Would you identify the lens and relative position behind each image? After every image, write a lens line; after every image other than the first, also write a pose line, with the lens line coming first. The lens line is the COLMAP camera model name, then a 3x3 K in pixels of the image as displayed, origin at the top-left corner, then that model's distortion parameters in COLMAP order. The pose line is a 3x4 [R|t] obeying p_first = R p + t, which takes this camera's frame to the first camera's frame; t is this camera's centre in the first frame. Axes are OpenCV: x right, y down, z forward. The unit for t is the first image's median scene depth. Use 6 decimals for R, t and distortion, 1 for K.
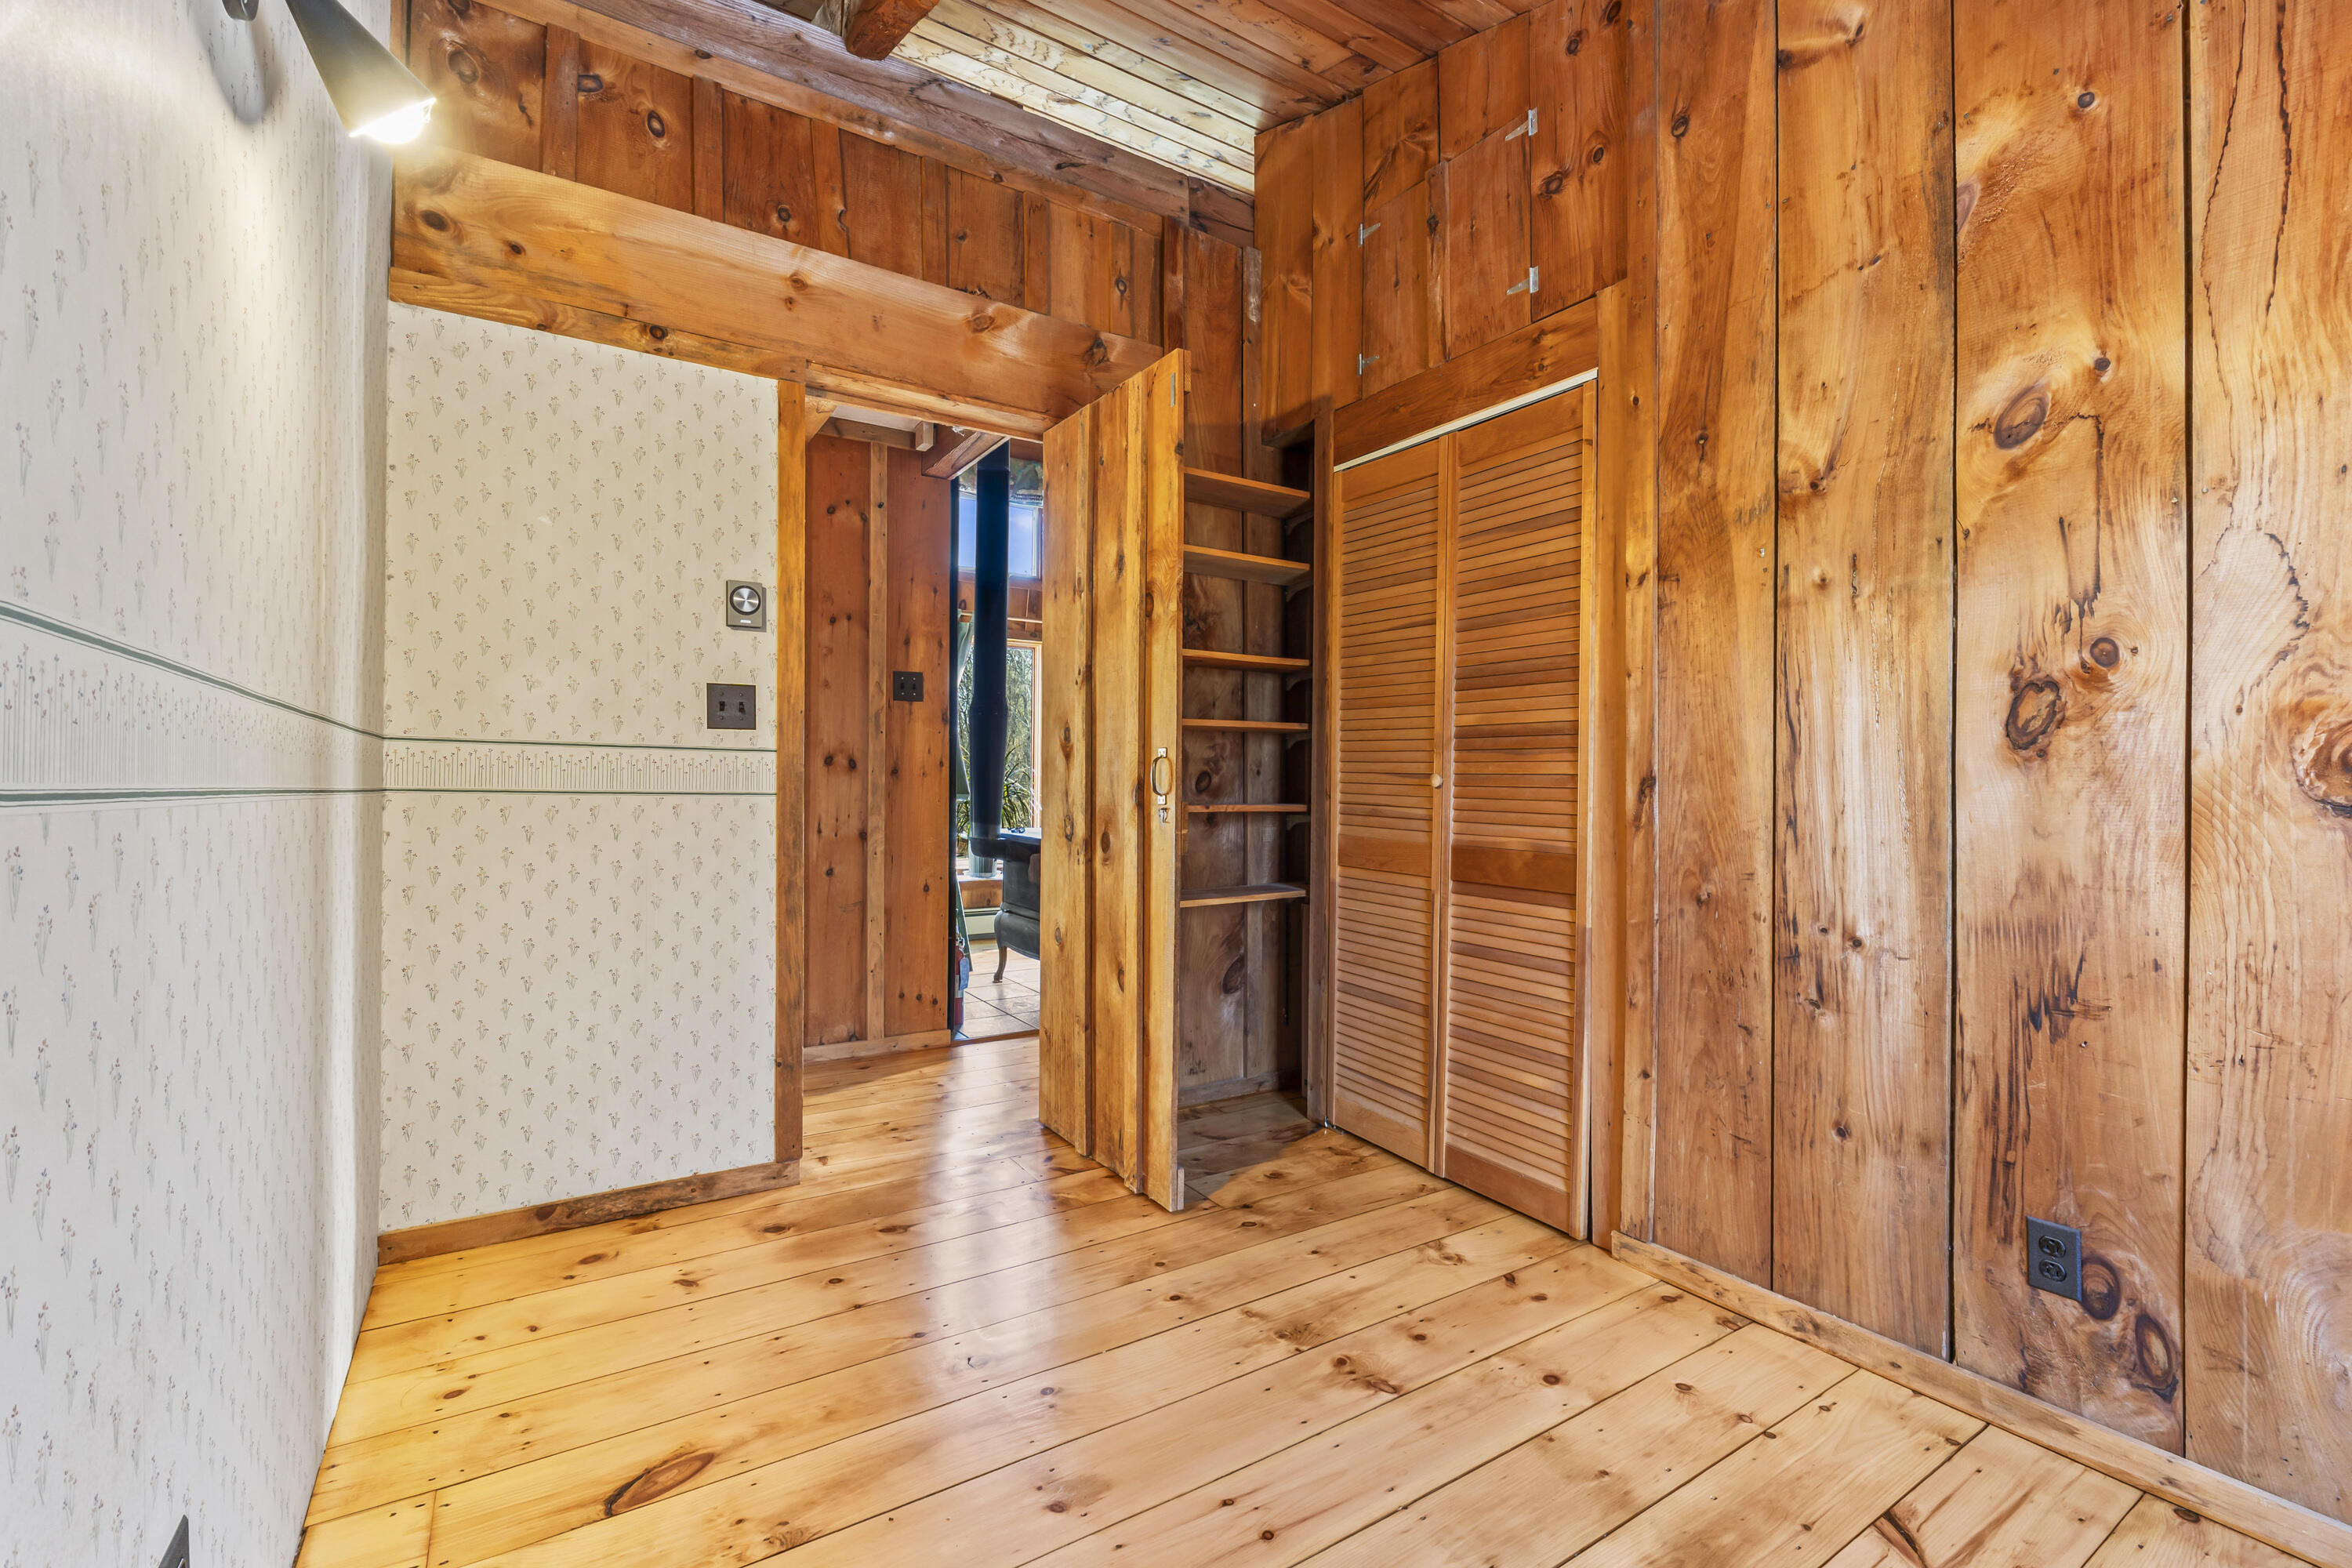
lens RADIAL K [[990.9, 0, 1161.1], [0, 990.9, 772.3], [0, 0, 1]] dist [-0.007562, 0.000283]
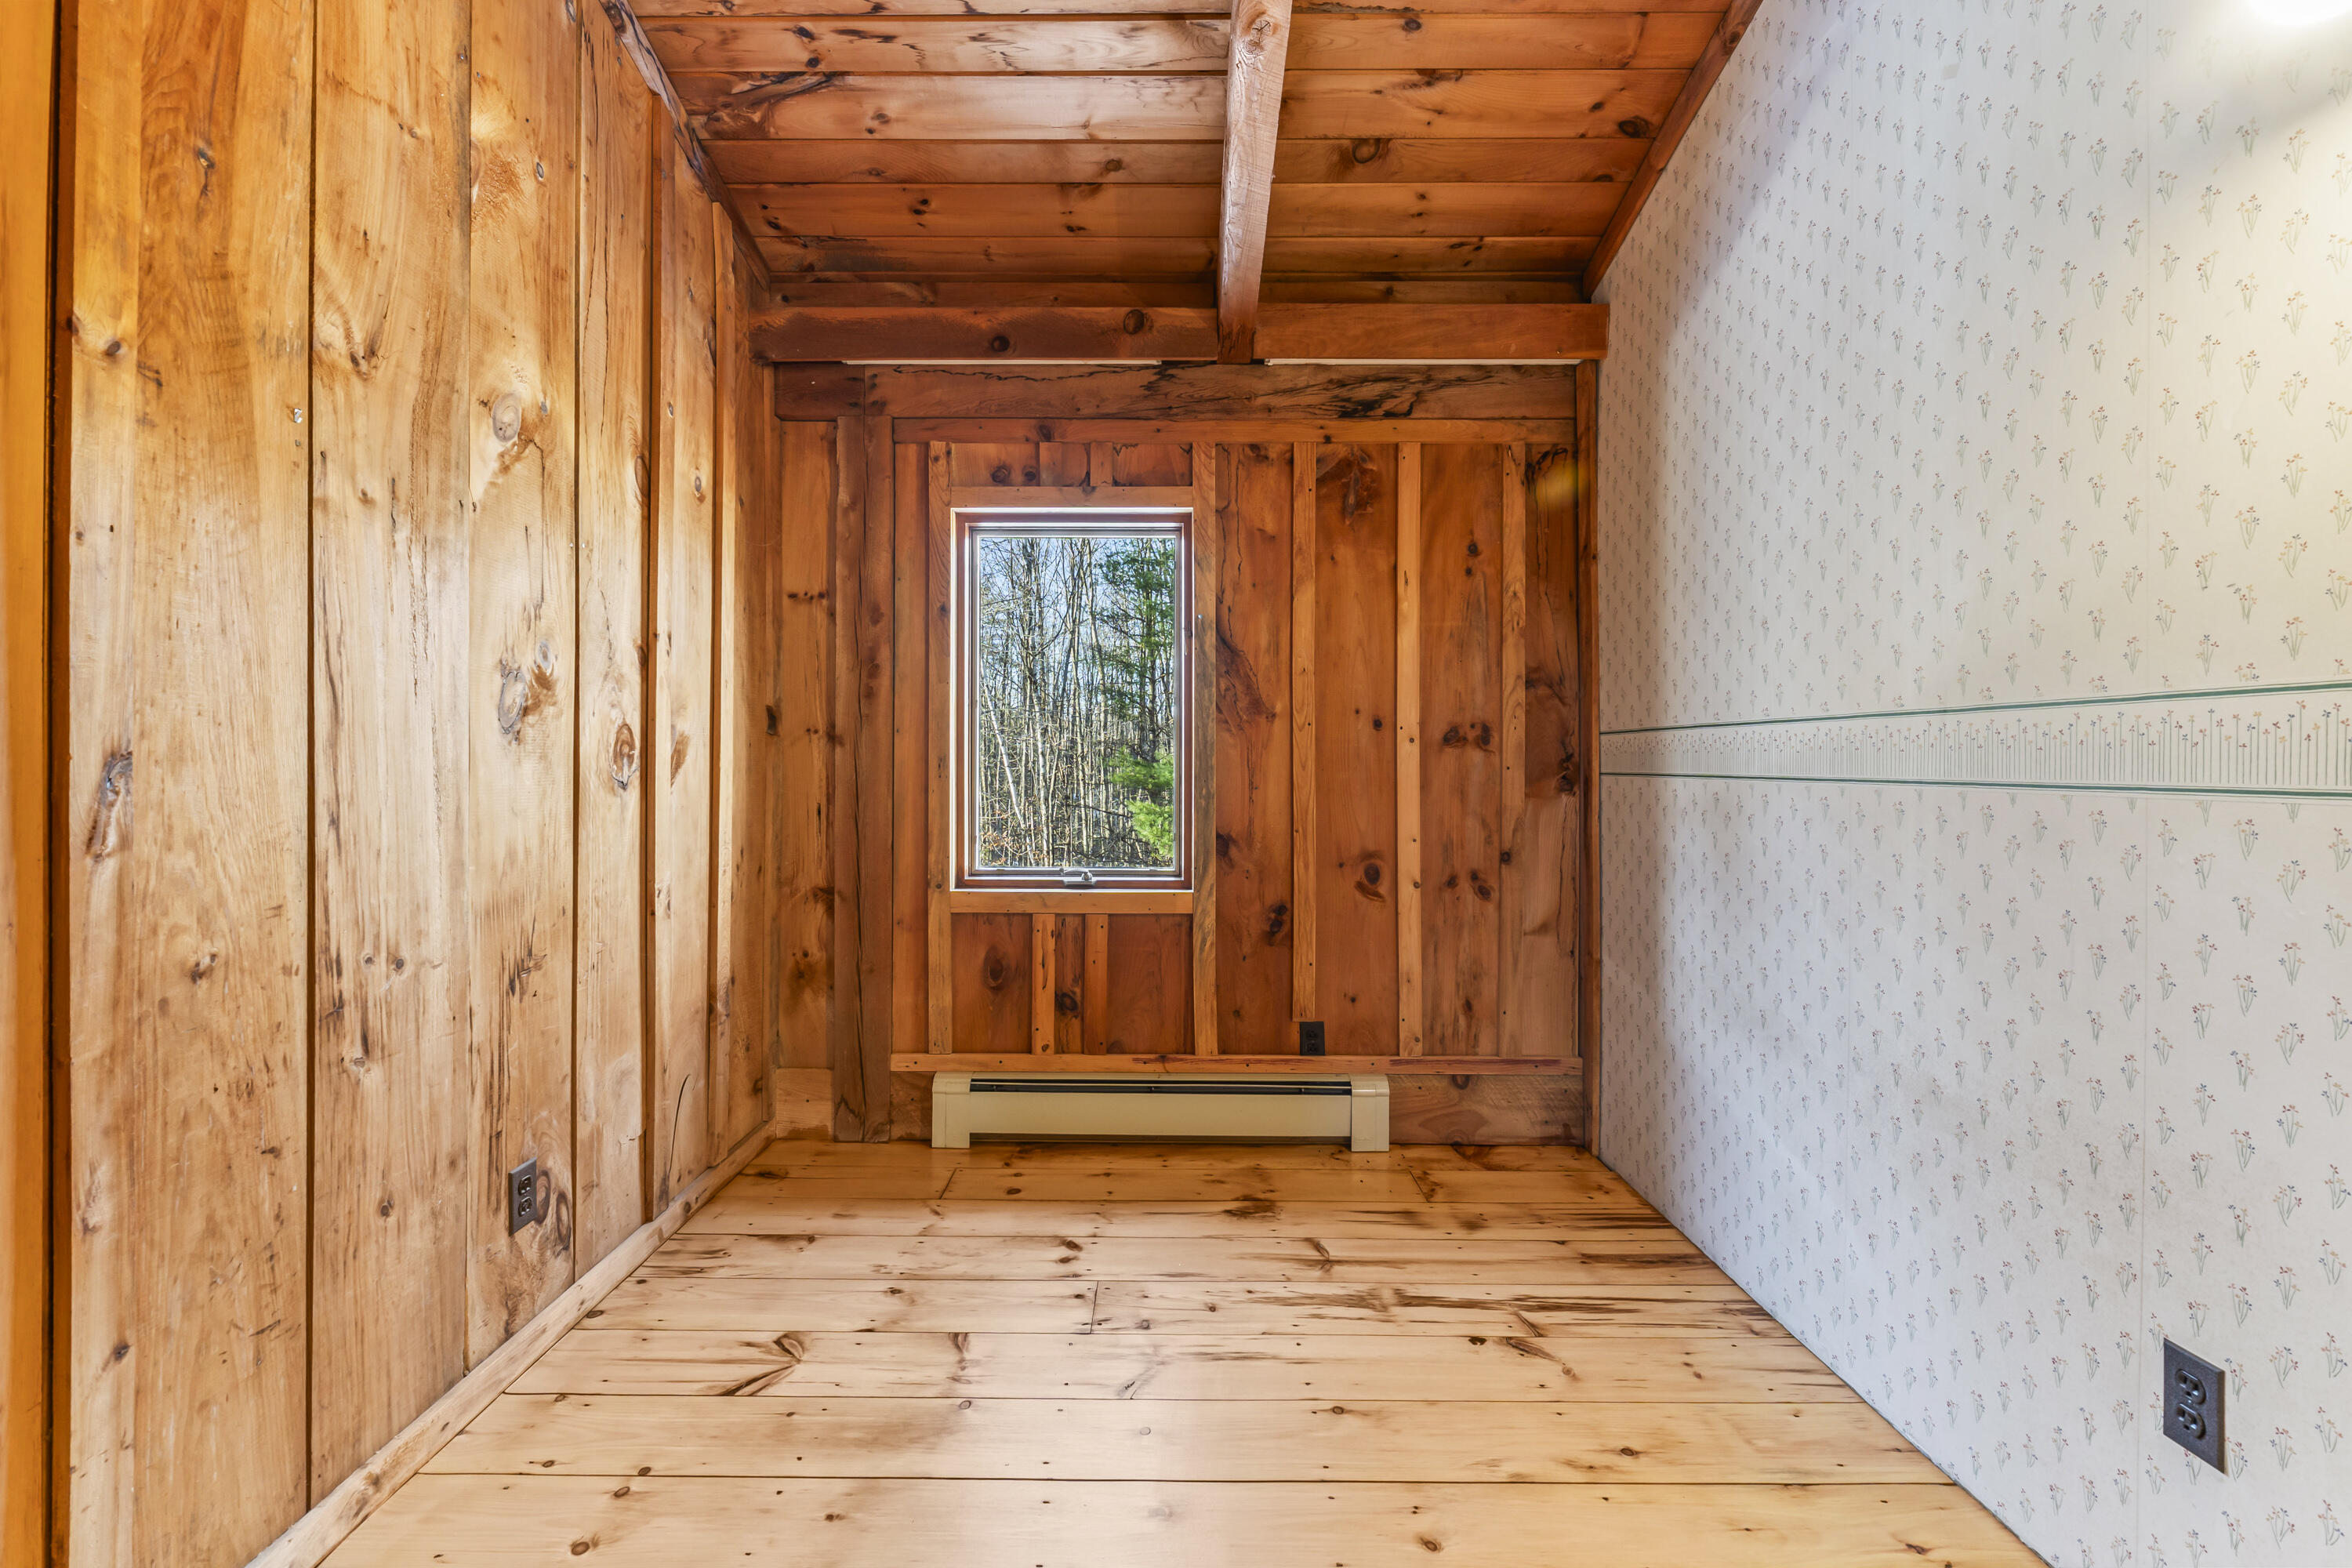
lens RADIAL K [[990.9, 0, 1156.6], [0, 990.9, 782.6], [0, 0, 1]] dist [-0.007562, 0.000283]
pose [[-0.837046, -0.009898, 0.547043, -0.277932], [-0.007449, 0.999950, 0.006694, 0.016320], [-0.547082, 0.001528, -0.837077, 1.470582]]
